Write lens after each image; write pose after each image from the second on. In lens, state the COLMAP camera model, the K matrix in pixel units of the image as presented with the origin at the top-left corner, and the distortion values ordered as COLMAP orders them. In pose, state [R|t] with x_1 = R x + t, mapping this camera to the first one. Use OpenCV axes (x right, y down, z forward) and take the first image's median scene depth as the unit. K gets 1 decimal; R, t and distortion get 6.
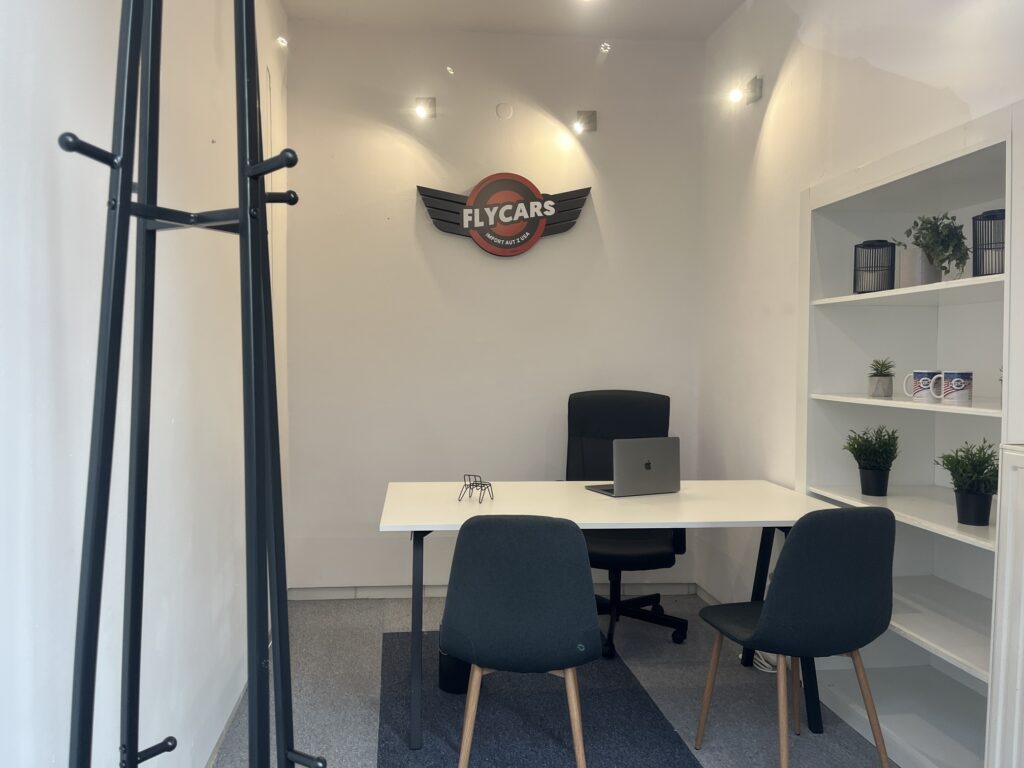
lens RADIAL K [[774.7, 0, 499.5], [0, 774.7, 376.3], [0, 0, 1]] dist [0.060650, -0.073101]
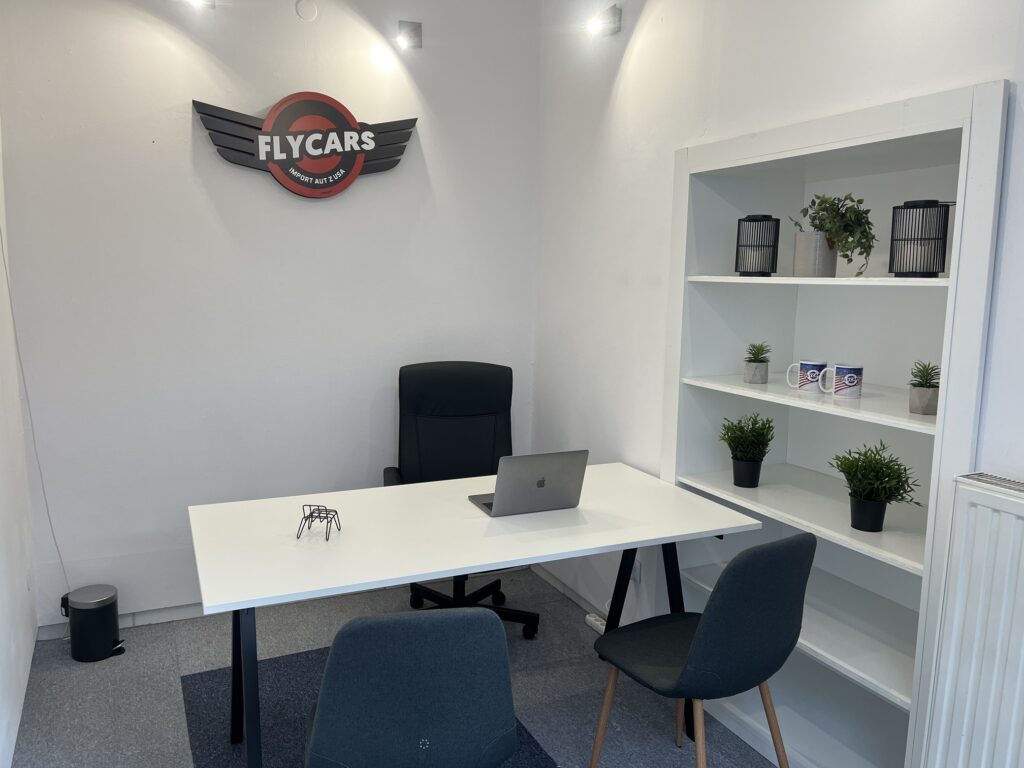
lens RADIAL K [[774.7, 0, 508.6], [0, 774.7, 380.7], [0, 0, 1]] dist [0.060650, -0.073101]
pose [[0.948992, -0.037932, 0.313010, -0.072336], [0.000789, 0.993020, 0.117945, -0.071412], [-0.315299, -0.111682, 0.942398, 0.171203]]
